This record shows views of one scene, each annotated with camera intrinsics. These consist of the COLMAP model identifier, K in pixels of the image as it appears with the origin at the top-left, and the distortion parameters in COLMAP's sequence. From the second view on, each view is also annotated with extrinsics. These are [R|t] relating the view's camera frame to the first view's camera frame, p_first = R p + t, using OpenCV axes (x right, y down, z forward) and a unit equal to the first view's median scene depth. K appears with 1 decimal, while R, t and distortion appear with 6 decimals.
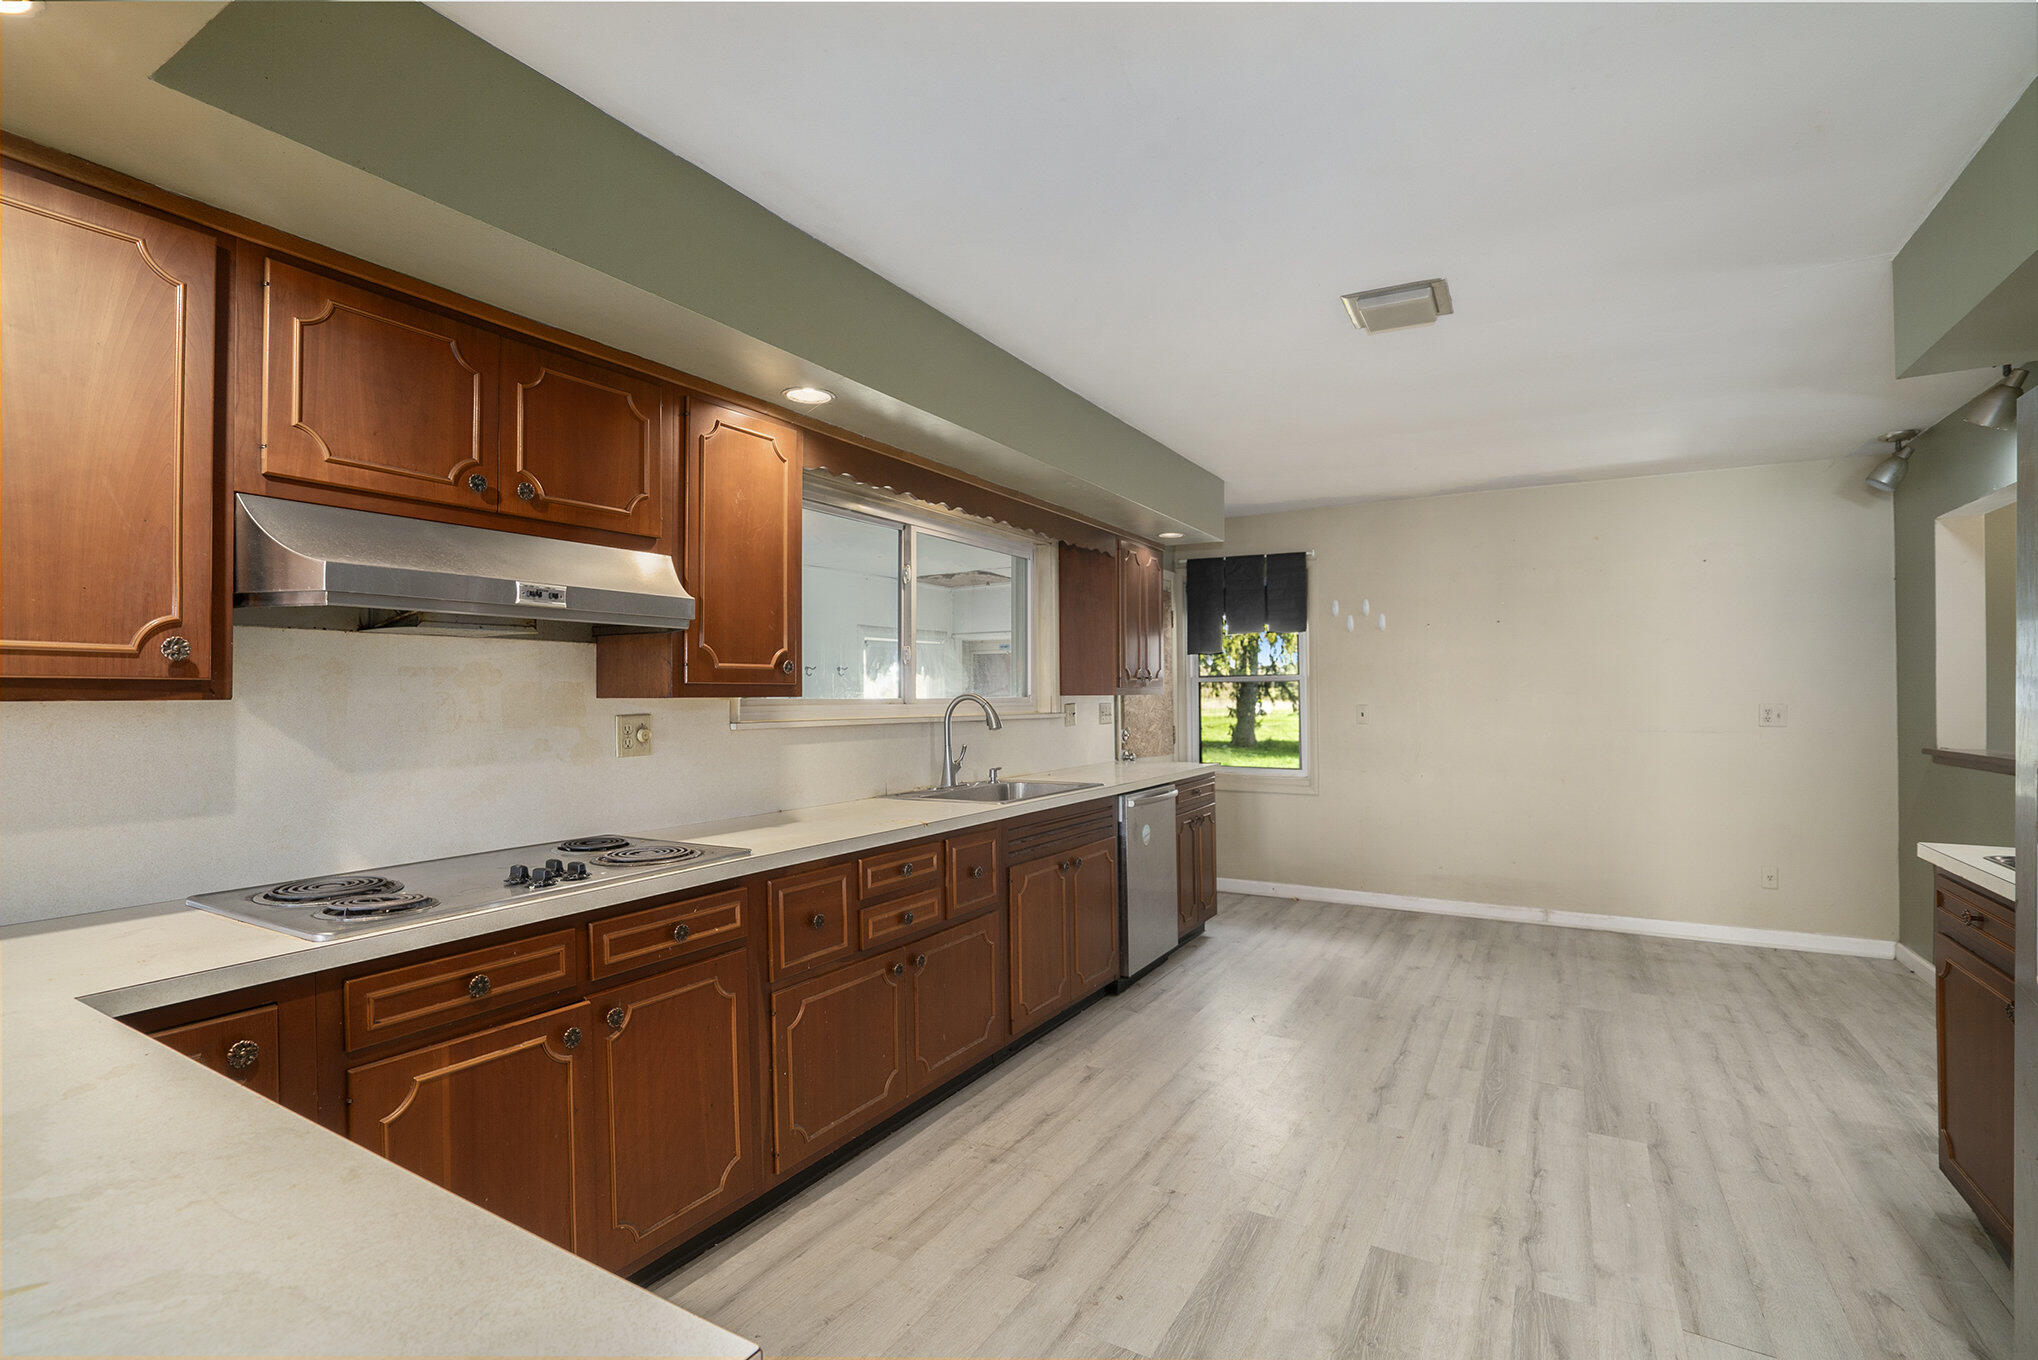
lens RADIAL K [[963.5, 0, 1026.3], [0, 963.5, 692.7], [0, 0, 1]] dist [-0.052880, 0.016173]
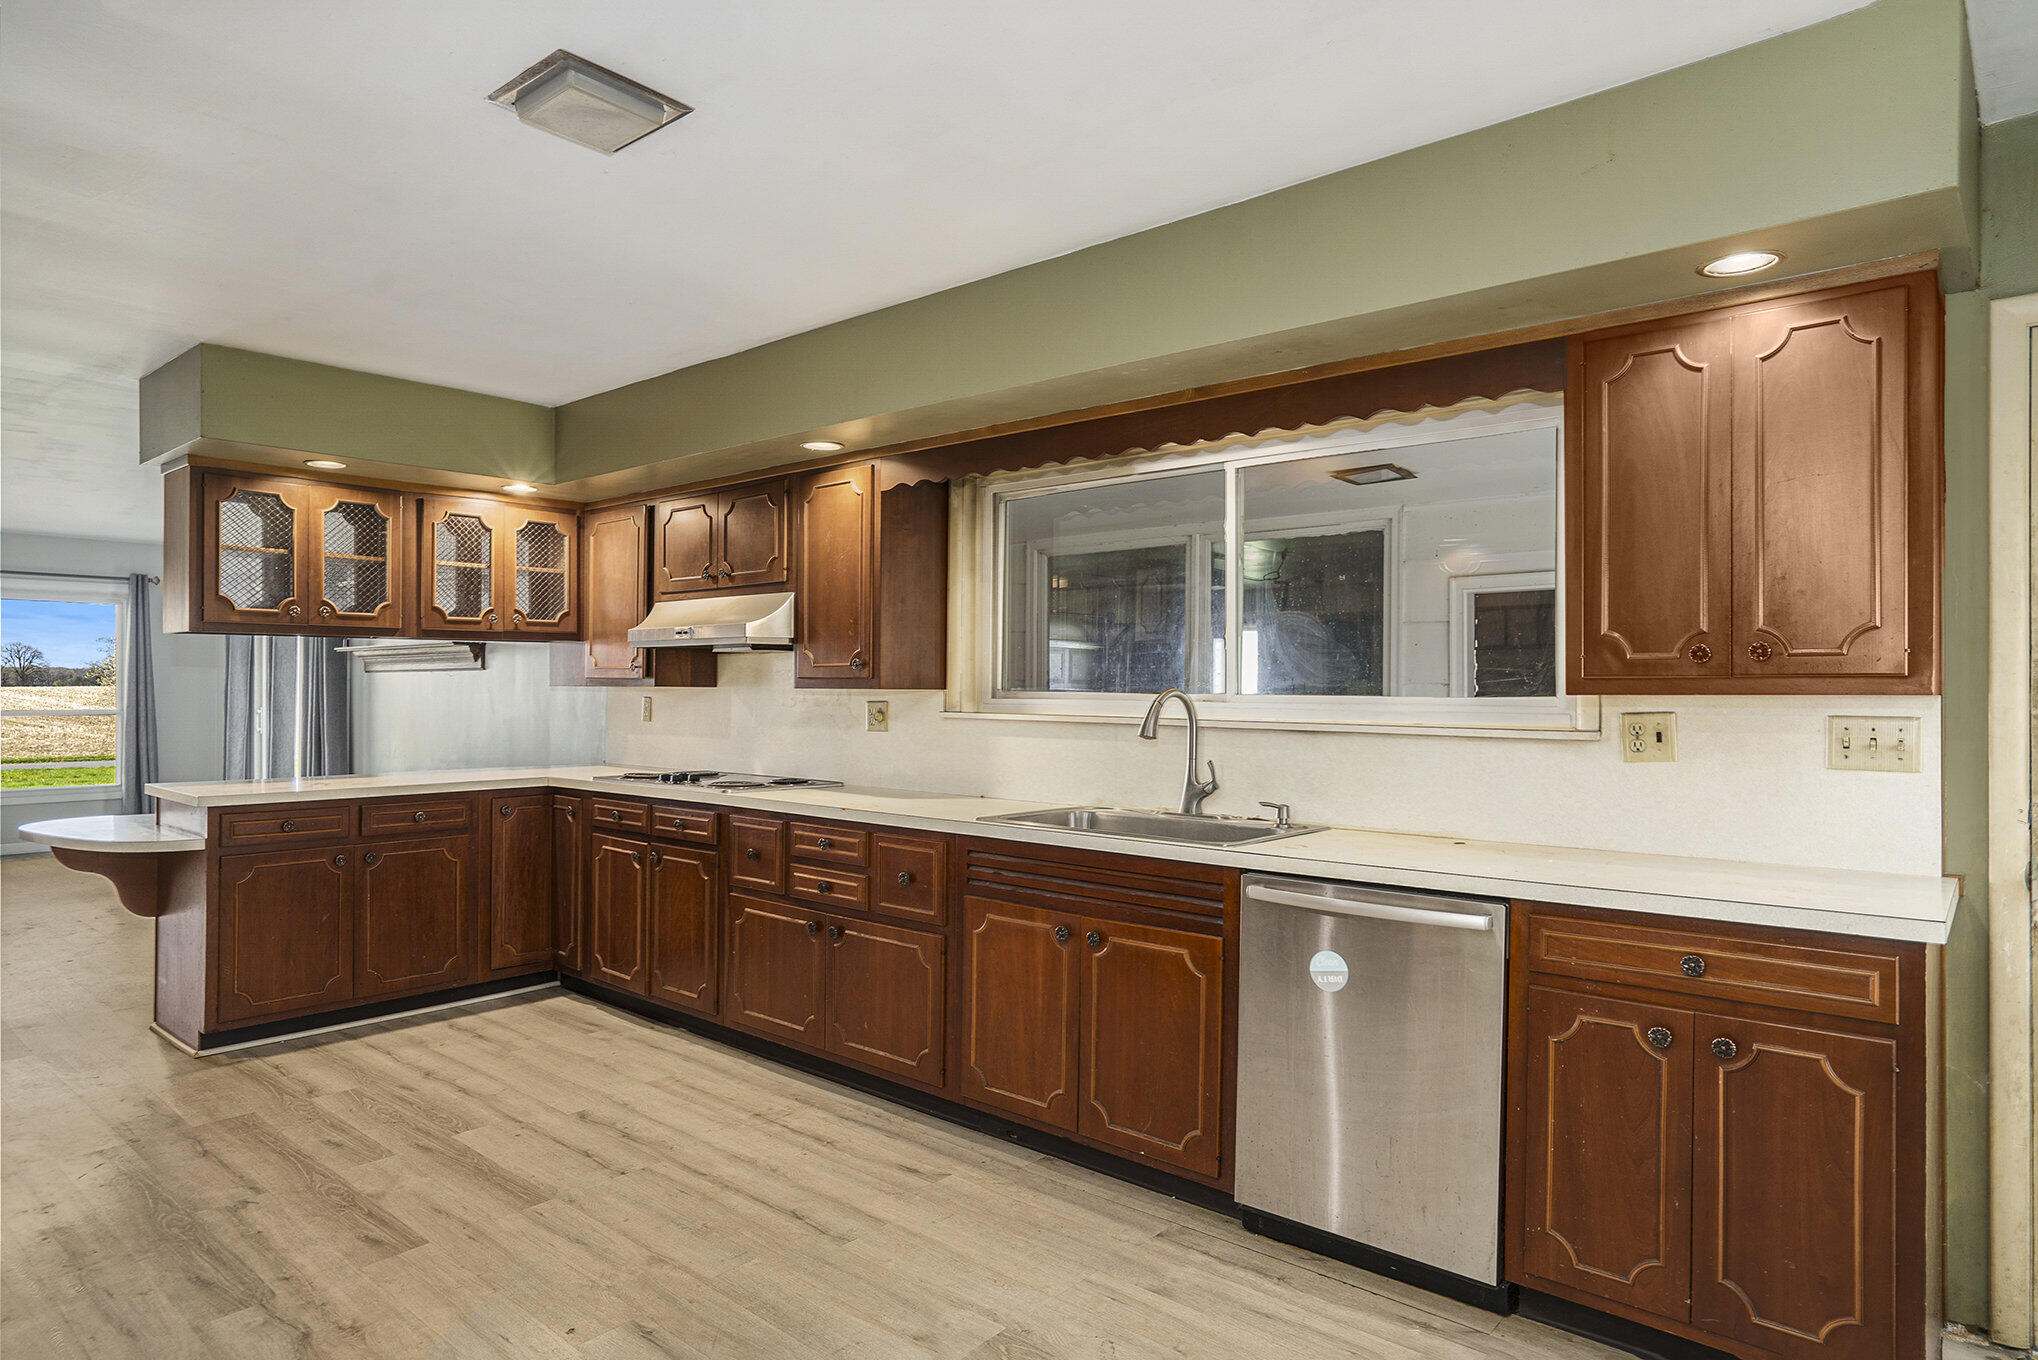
lens RADIAL K [[1131.3, 0, 978.1], [0, 1131.3, 674.1], [0, 0, 1]] dist [-0.015968, 0.025417]
pose [[-0.204218, -0.007284, -0.978898, 1.120896], [0.002074, 0.999967, -0.007874, -0.004173], [0.978923, -0.003639, -0.204196, 1.429615]]
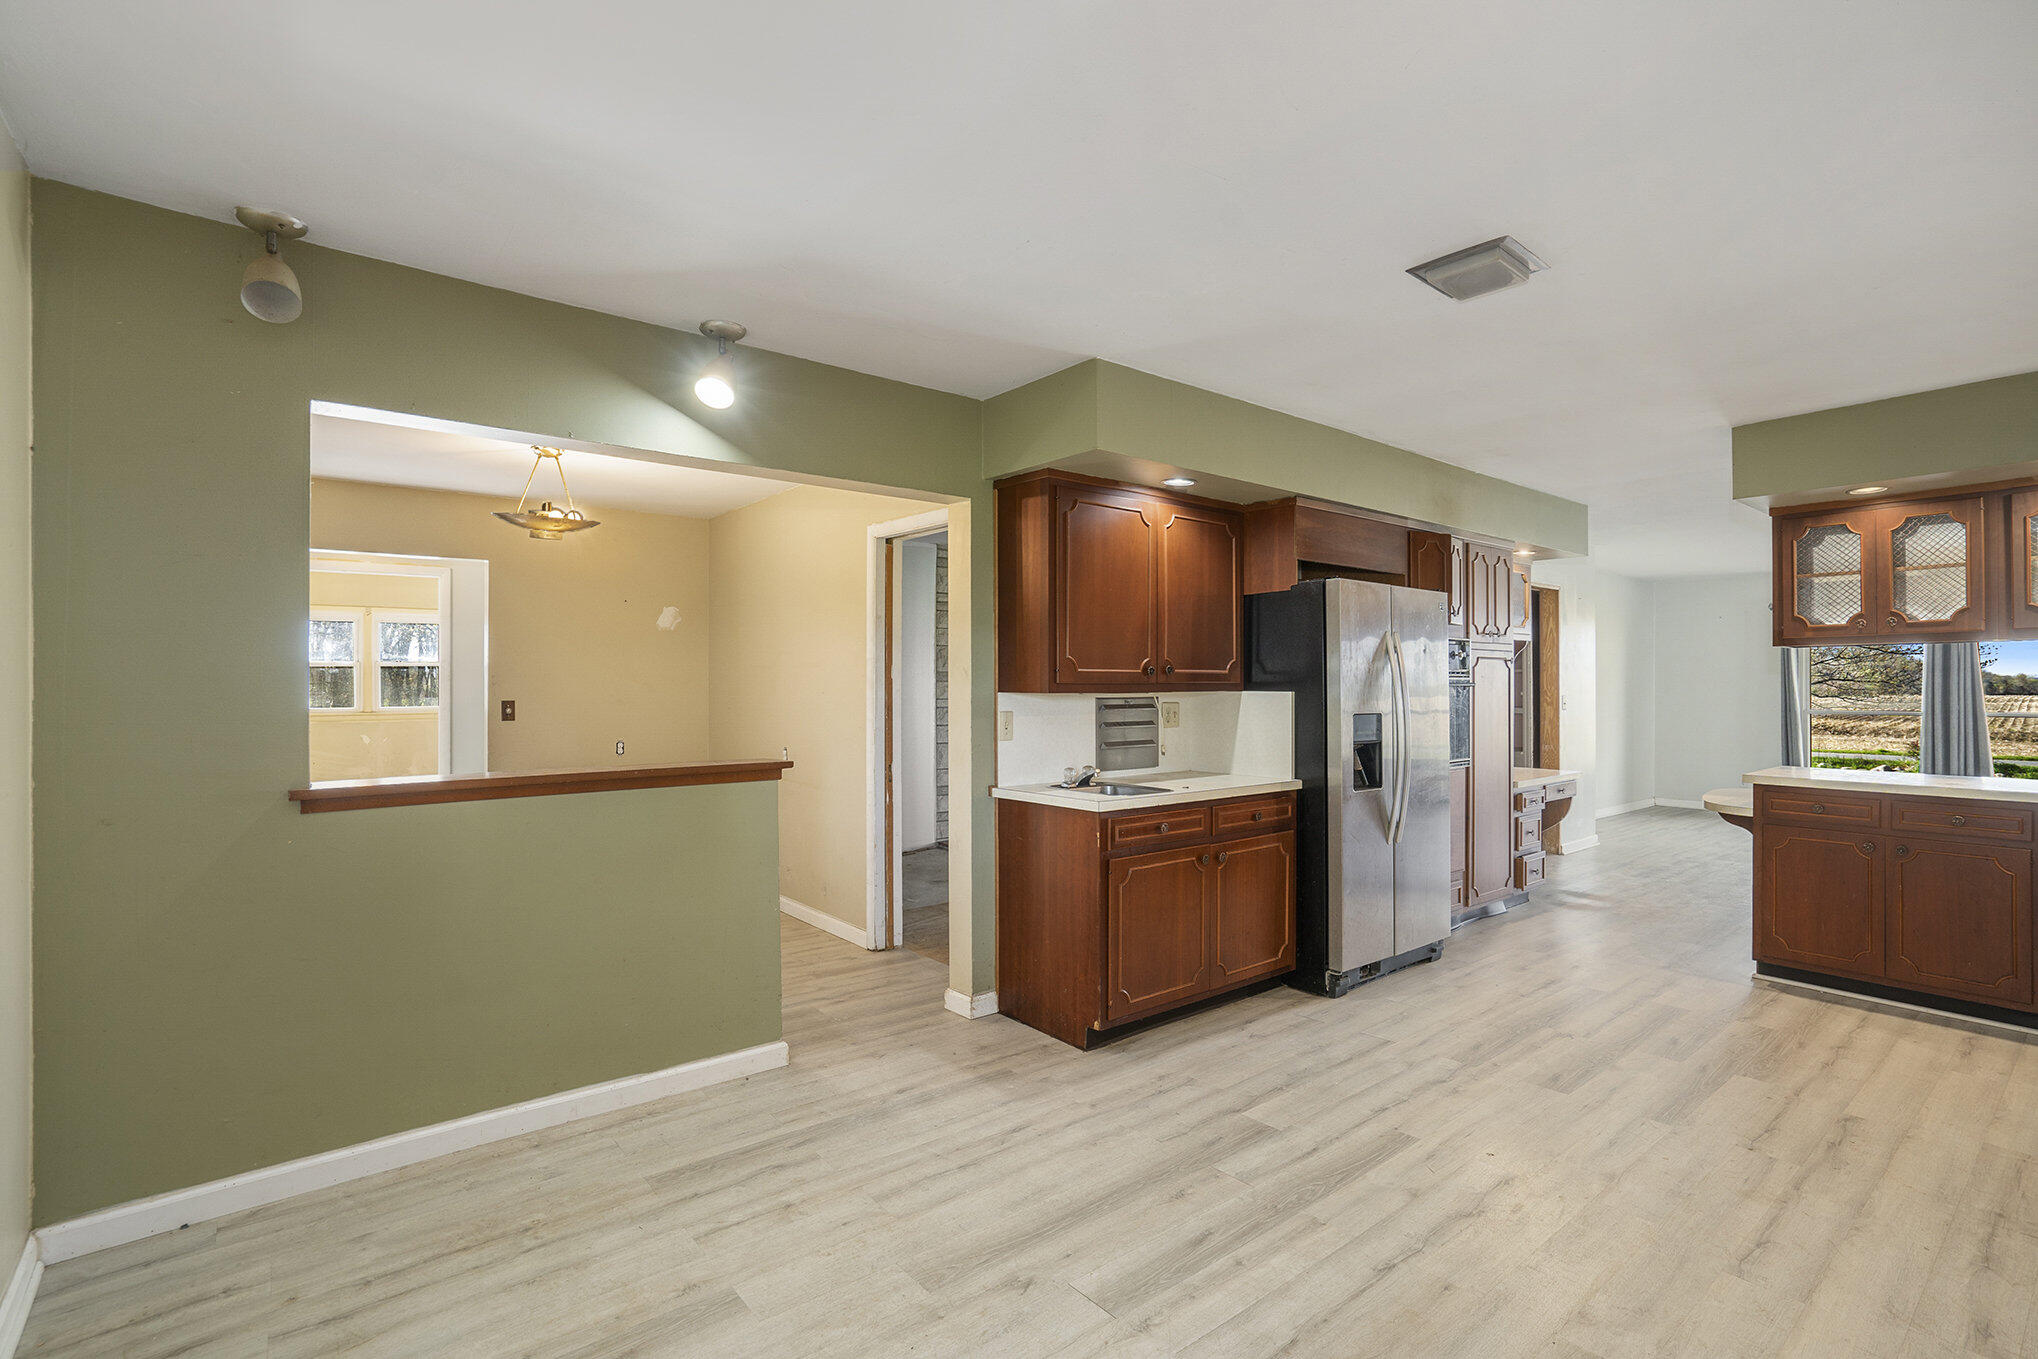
lens RADIAL K [[963.5, 0, 1026.3], [0, 963.5, 692.2], [0, 0, 1]] dist [-0.052880, 0.016173]
pose [[-0.932661, 0.000247, 0.360755, 0.478447], [0.001664, 0.999992, 0.003618, -0.005600], [-0.360751, 0.003975, -0.932654, 2.018883]]
